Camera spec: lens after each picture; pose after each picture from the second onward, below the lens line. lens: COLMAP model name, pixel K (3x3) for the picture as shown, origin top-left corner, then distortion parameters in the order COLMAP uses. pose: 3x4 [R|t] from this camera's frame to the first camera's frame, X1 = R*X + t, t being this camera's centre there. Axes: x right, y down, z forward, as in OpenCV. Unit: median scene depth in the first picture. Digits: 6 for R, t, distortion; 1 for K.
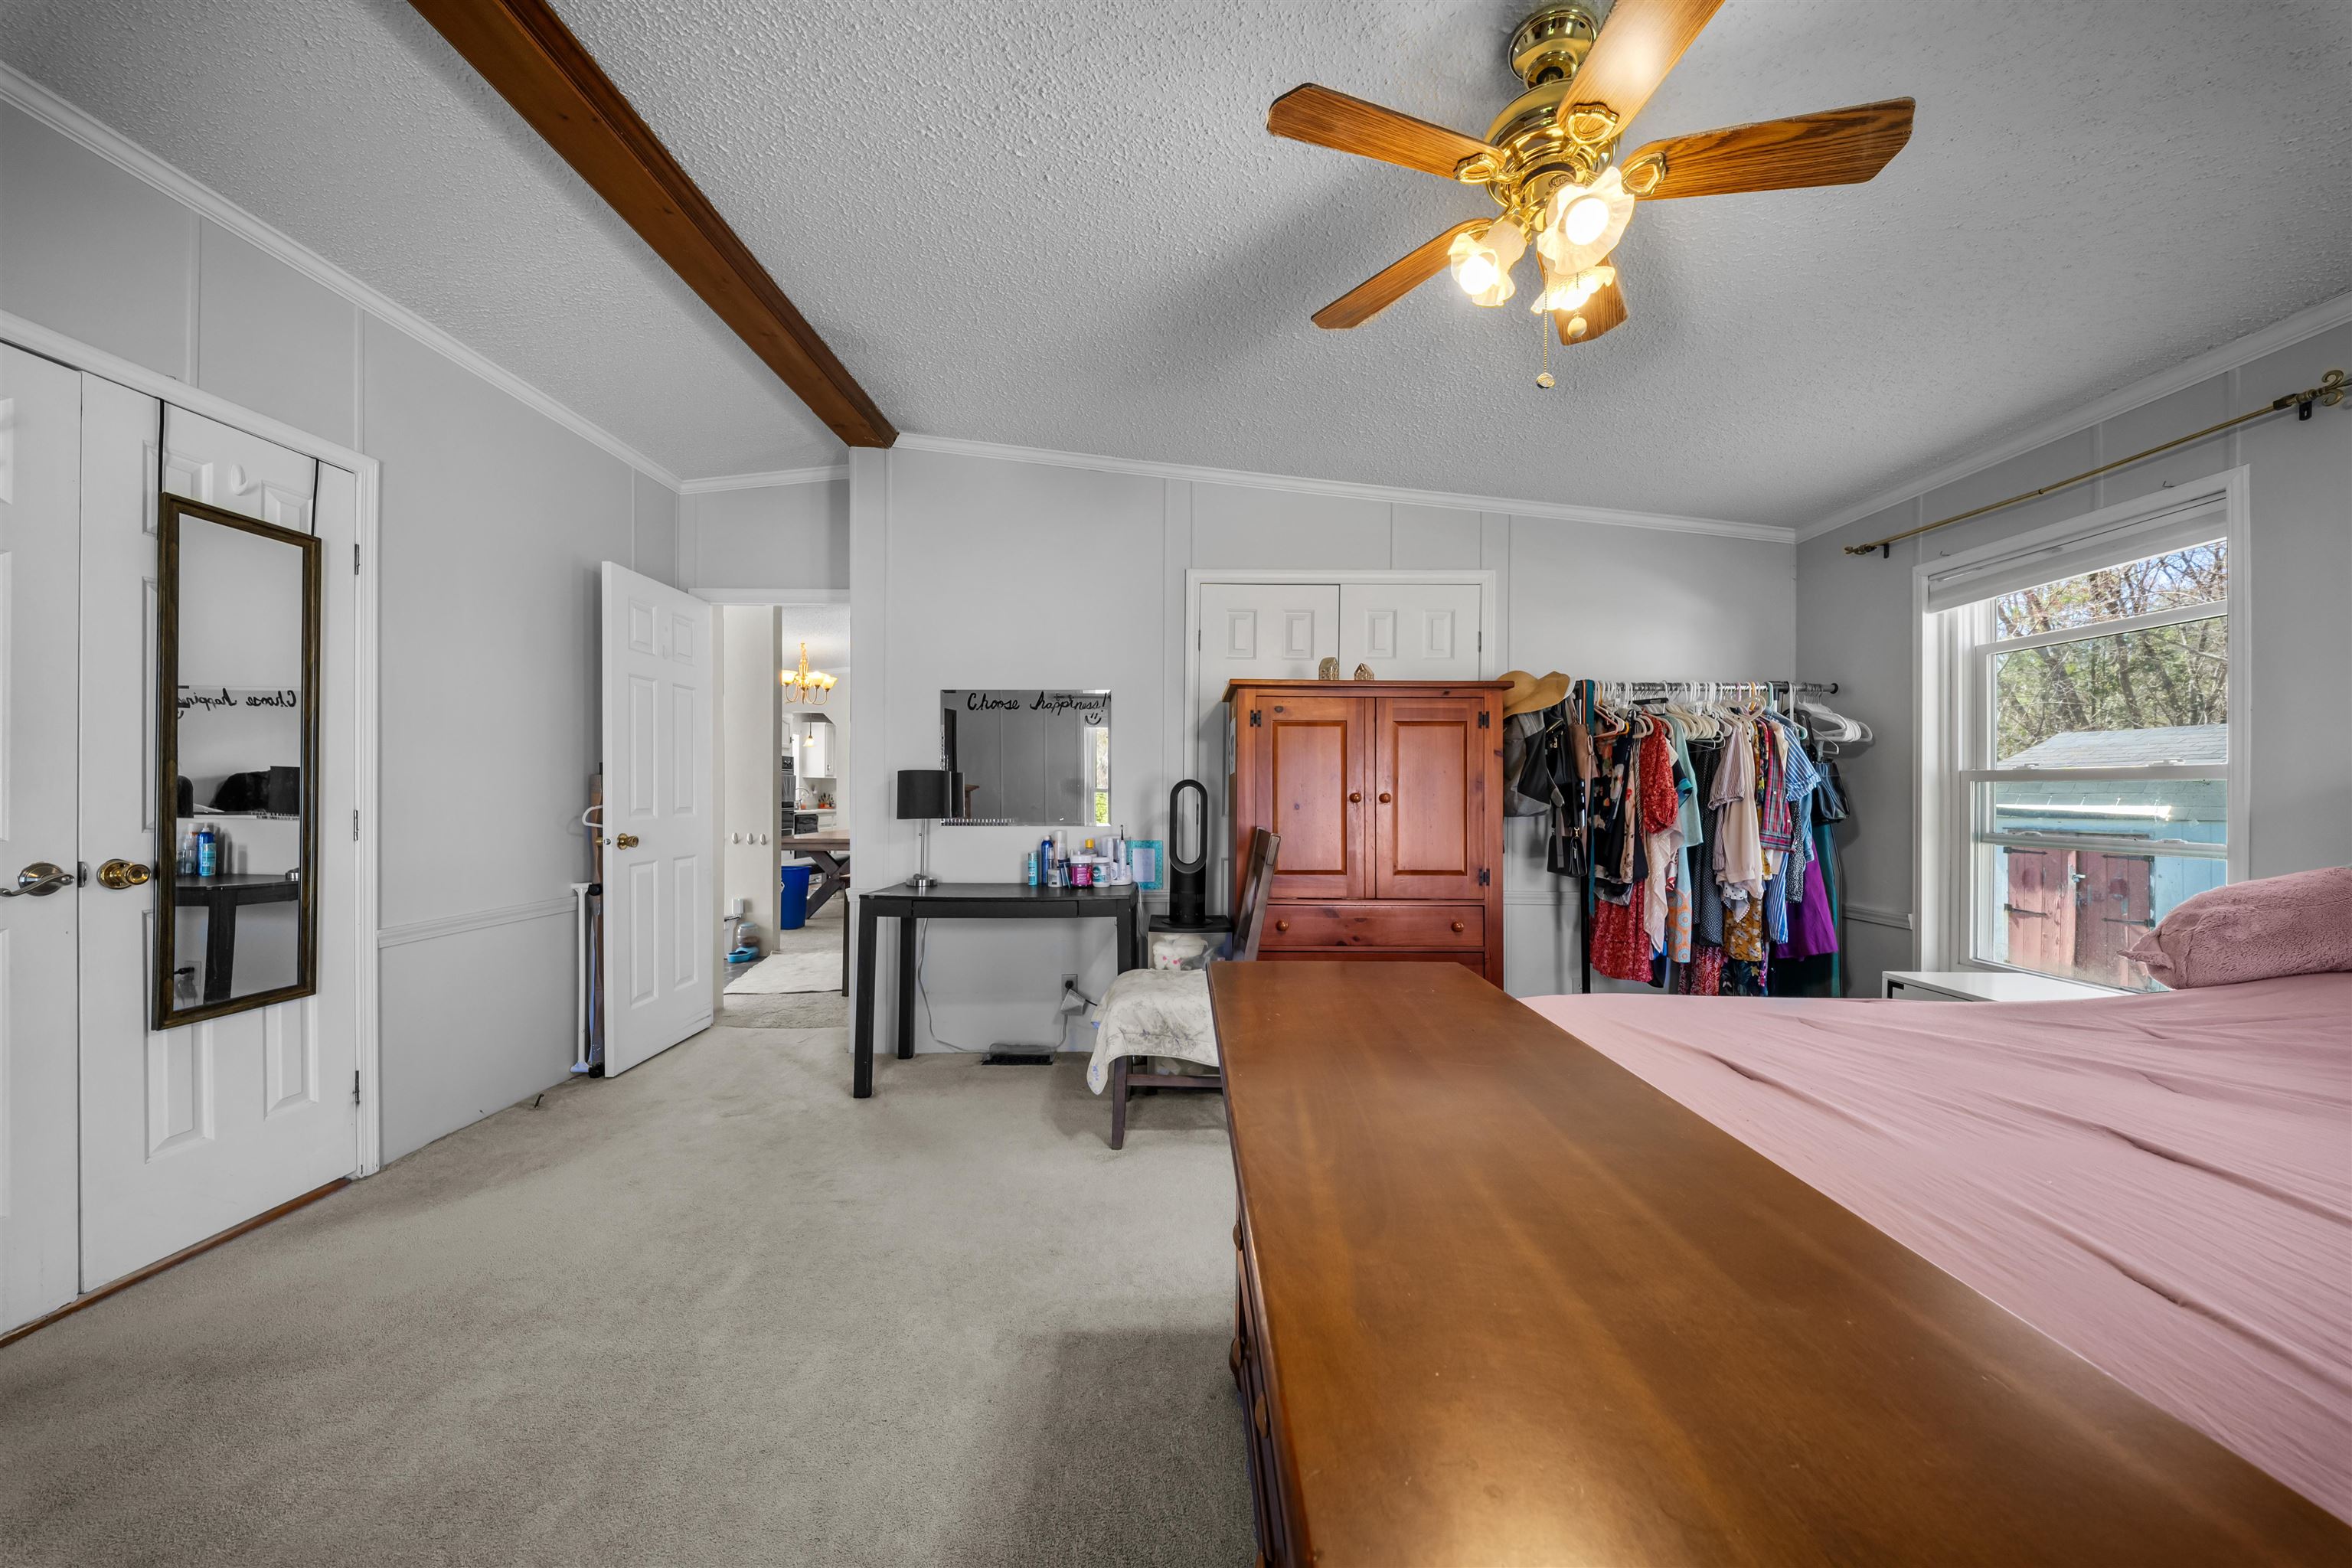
lens RADIAL K [[822.7, 0, 1181.7], [0, 822.7, 788.6], [0, 0, 1]] dist [0.021205, -0.010052]
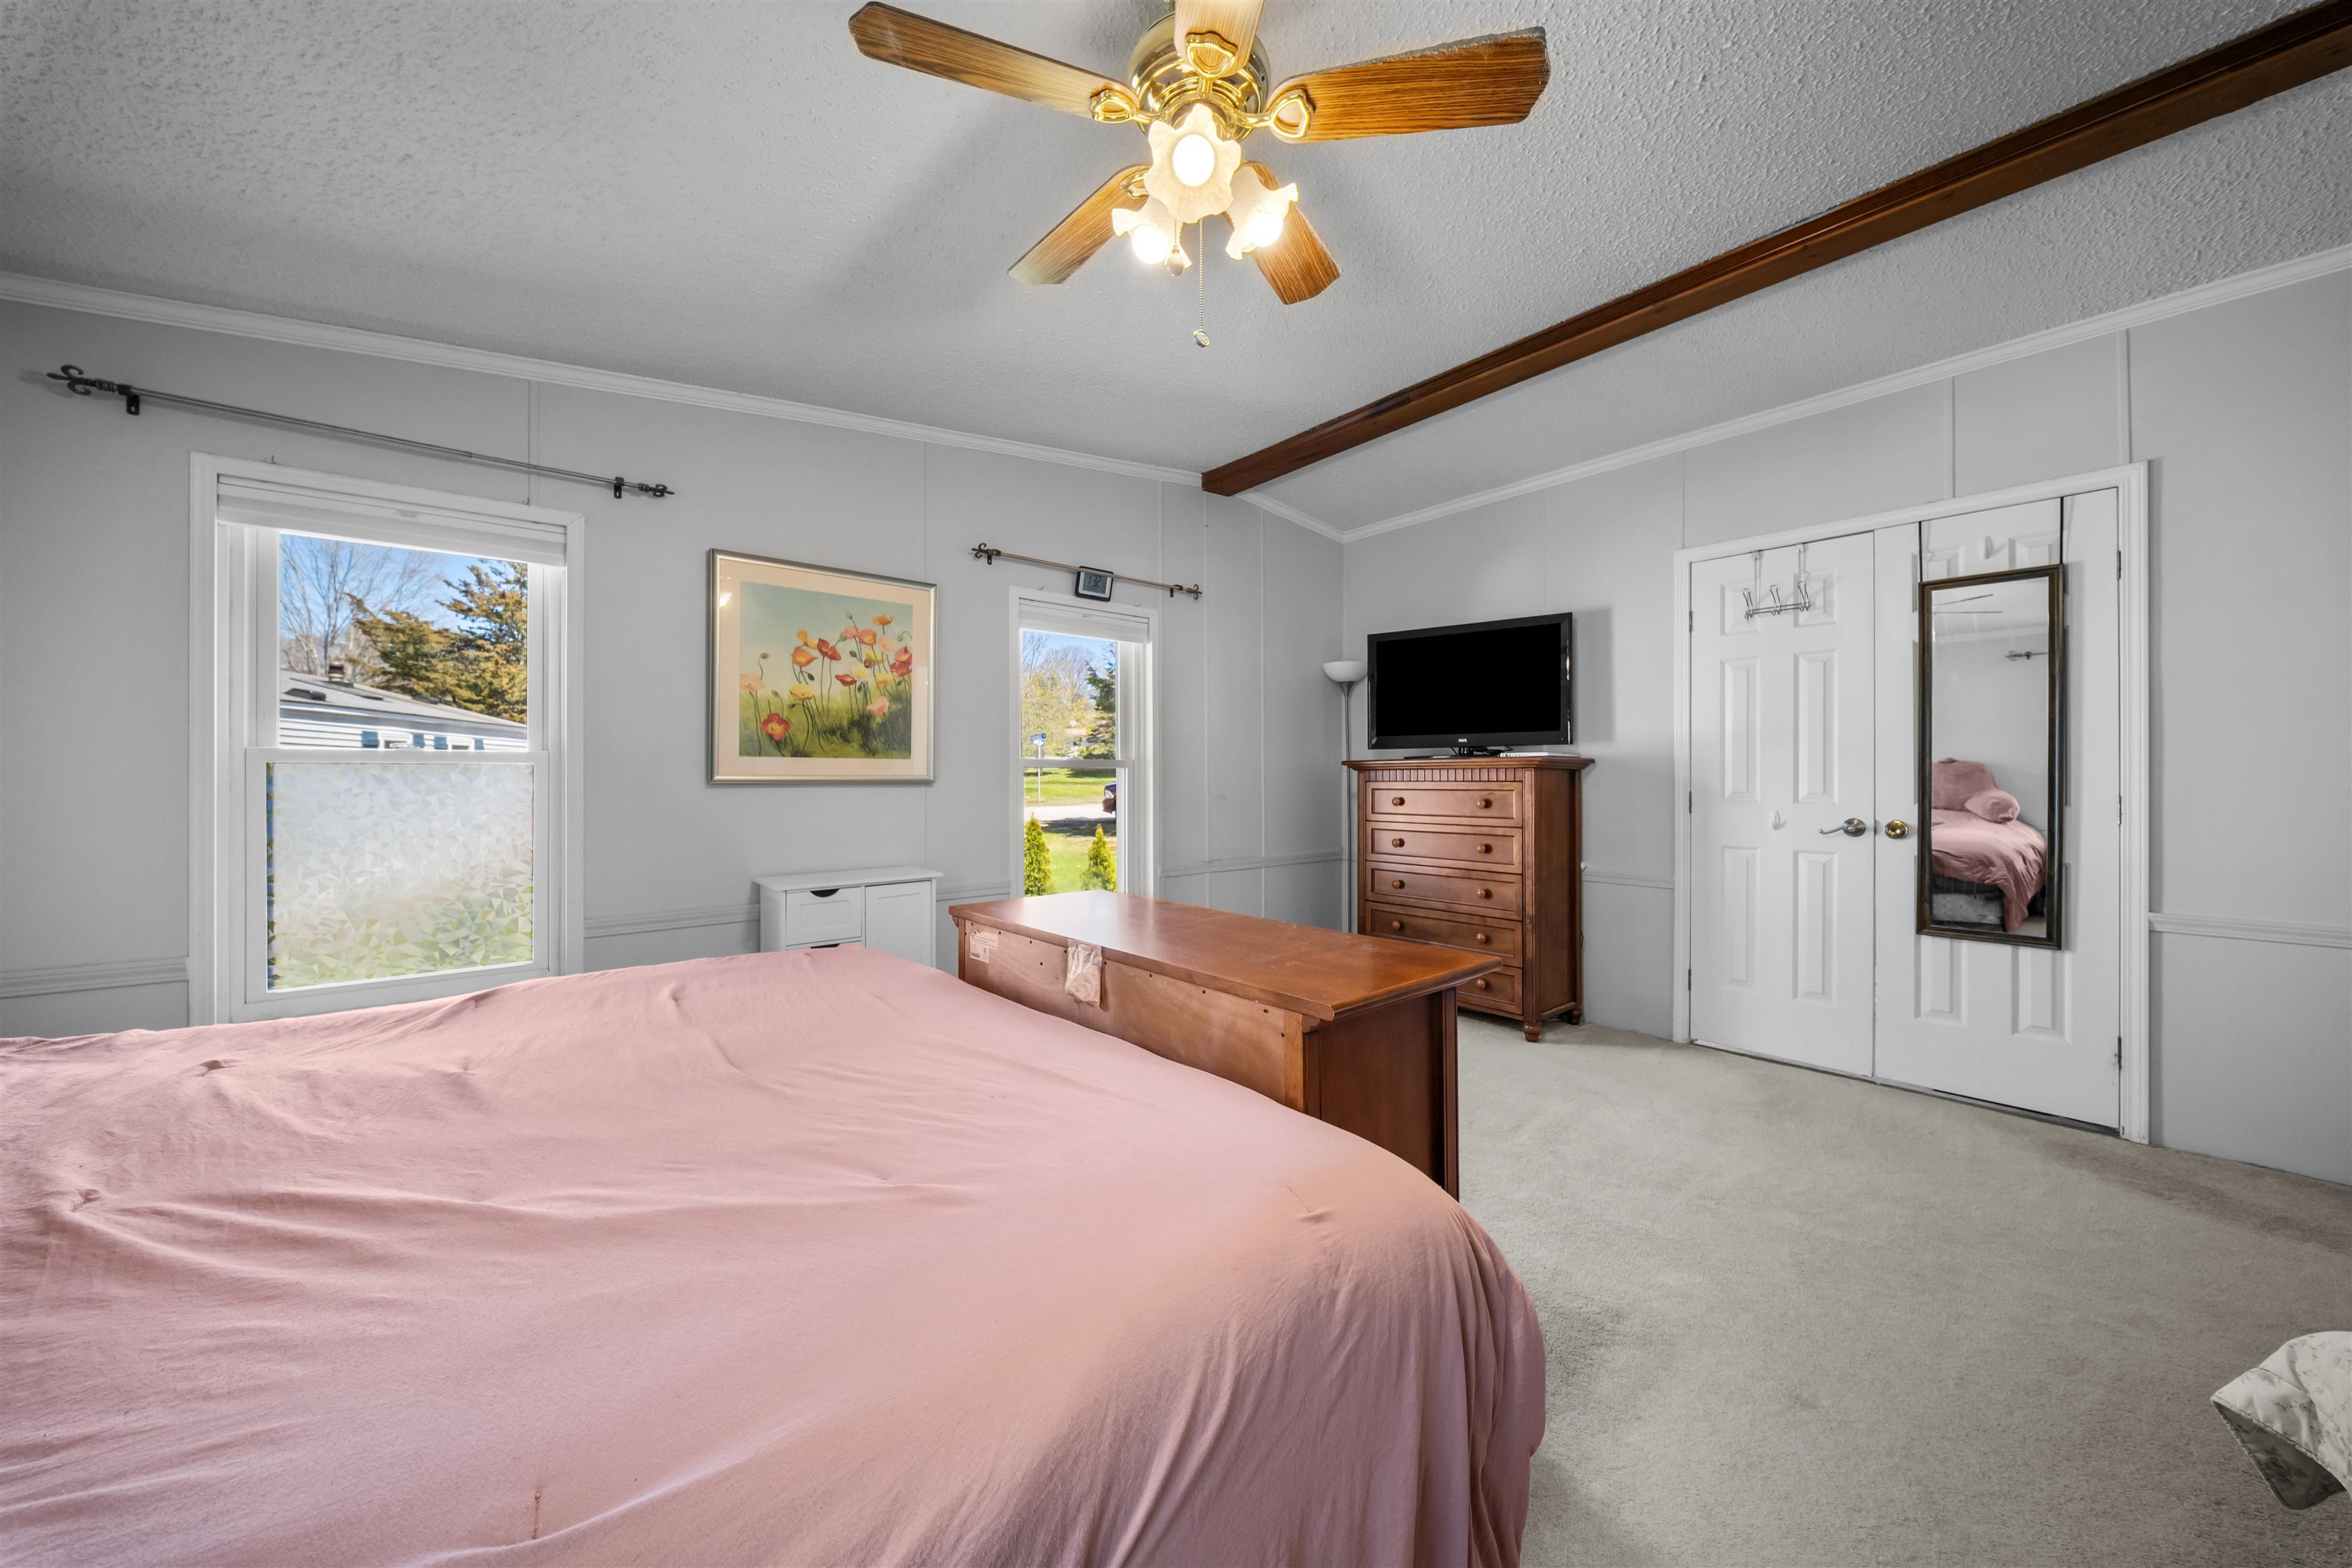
lens RADIAL K [[834.6, 0, 1185.9], [0, 834.6, 778.5], [0, 0, 1]] dist [-0.000791, -0.000159]
pose [[-0.755212, 0.000292, -0.655481, 0.505760], [-0.000065, 1.000000, 0.000521, 0.001227], [0.655481, 0.000436, -0.755212, 0.808257]]
